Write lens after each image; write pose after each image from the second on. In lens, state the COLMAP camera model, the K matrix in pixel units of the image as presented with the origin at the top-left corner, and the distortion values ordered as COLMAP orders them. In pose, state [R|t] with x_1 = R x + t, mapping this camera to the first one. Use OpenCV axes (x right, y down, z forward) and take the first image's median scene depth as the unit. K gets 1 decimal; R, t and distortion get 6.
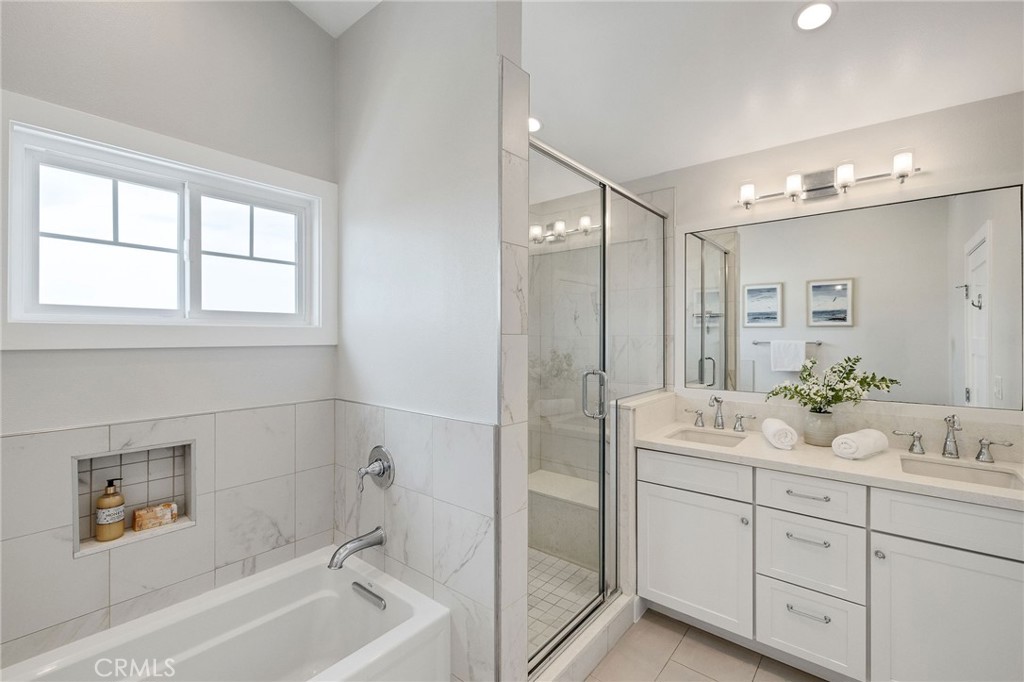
lens RADIAL K [[448.3, 0, 512.9], [0, 448.3, 334.1], [0, 0, 1]] dist [-0.000051, 0.000105]
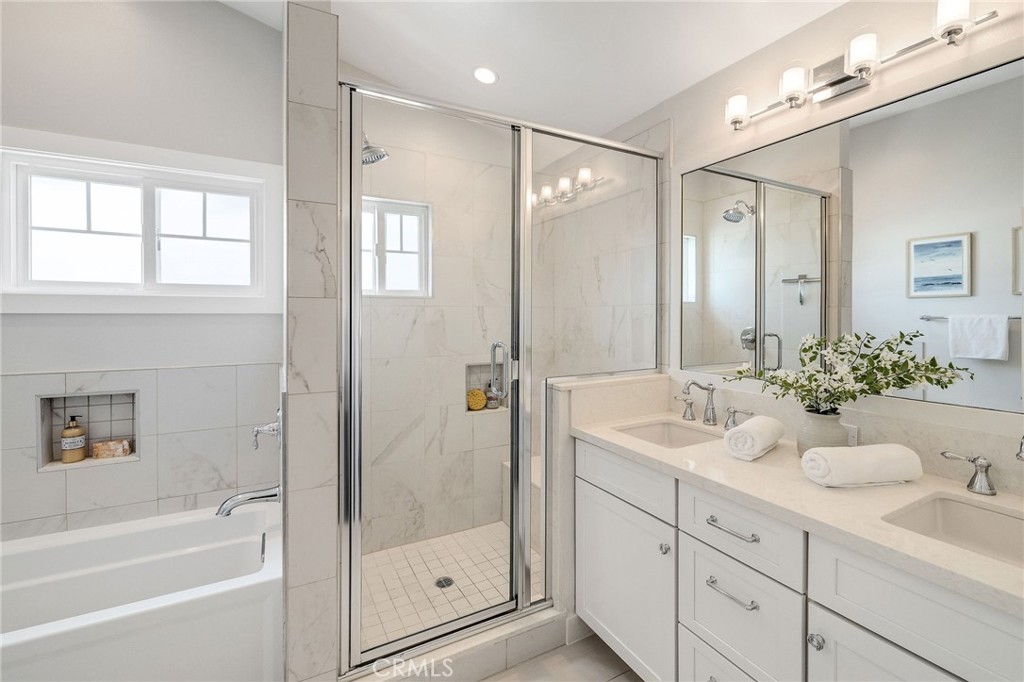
lens RADIAL K [[442.5, 0, 540.2], [0, 442.5, 316.8], [0, 0, 1]] dist [0.000364, 0.000086]
pose [[0.926068, -0.000315, -0.377357, 0.687503], [0.003169, 0.999971, 0.006941, 0.030883], [0.377344, -0.007624, 0.926042, 0.279996]]
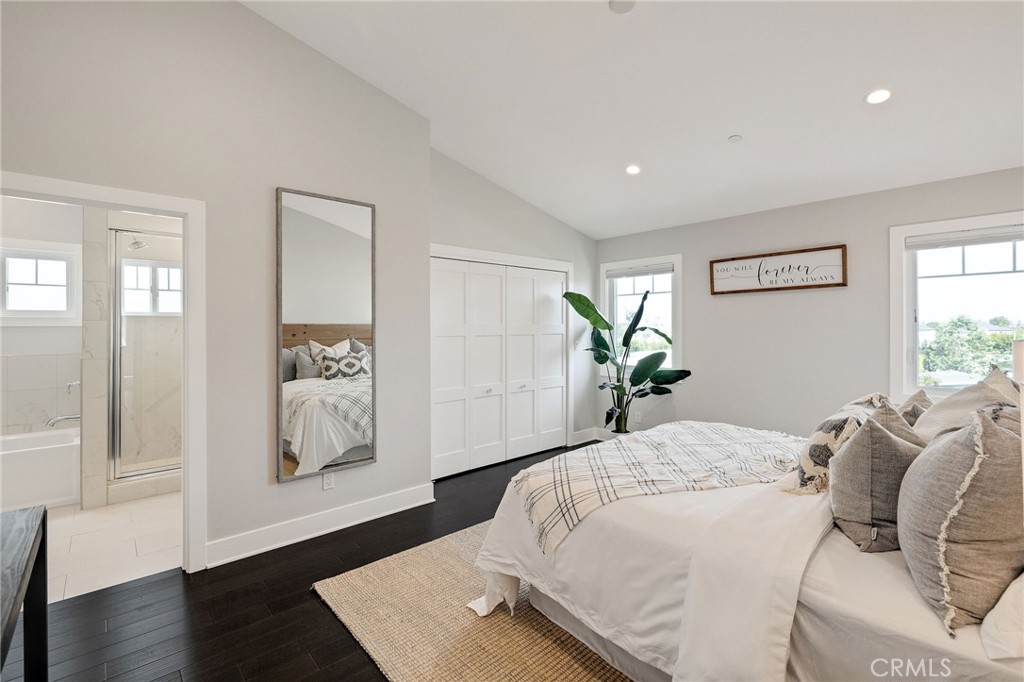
lens RADIAL K [[455.7, 0, 515.3], [0, 455.7, 324.3], [0, 0, 1]] dist [-0.001825, 0.000010]
pose [[0.980641, -0.009193, -0.195601, 2.140461], [0.008732, 0.999957, -0.003215, 0.045336], [0.195622, 0.001445, 0.980678, -0.685712]]
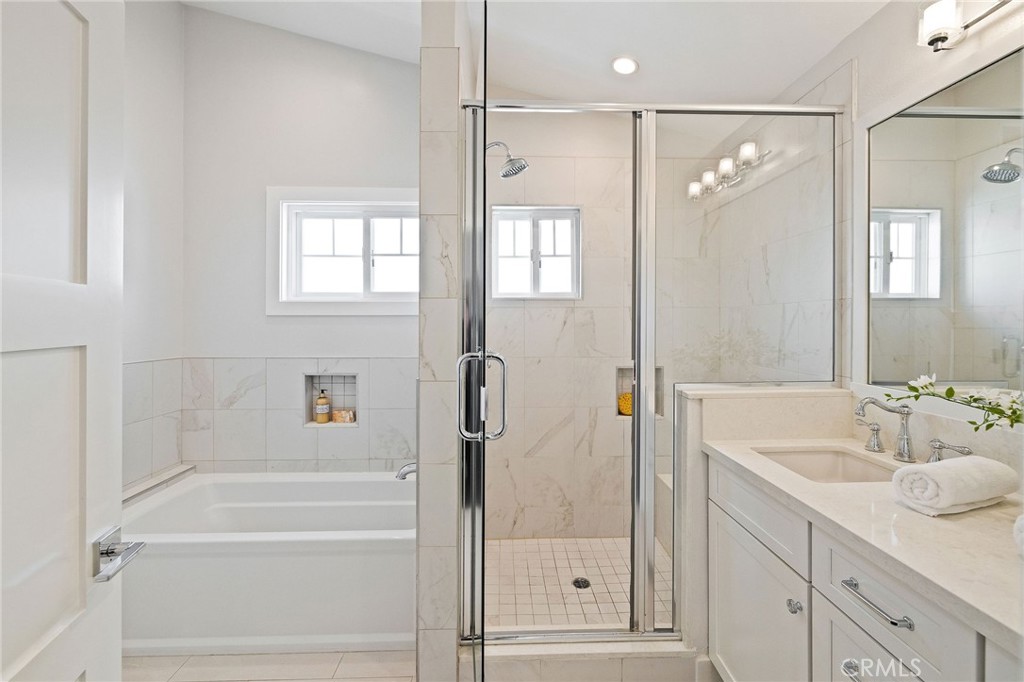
lens RADIAL K [[450.1, 0, 541.8], [0, 450.1, 320.8], [0, 0, 1]] dist [0.000403, -0.000083]
pose [[0.651846, -0.003537, -0.758343, 0.854060], [0.005068, 0.999987, -0.000308, 0.048868], [0.758335, -0.003643, 0.651855, 0.418479]]
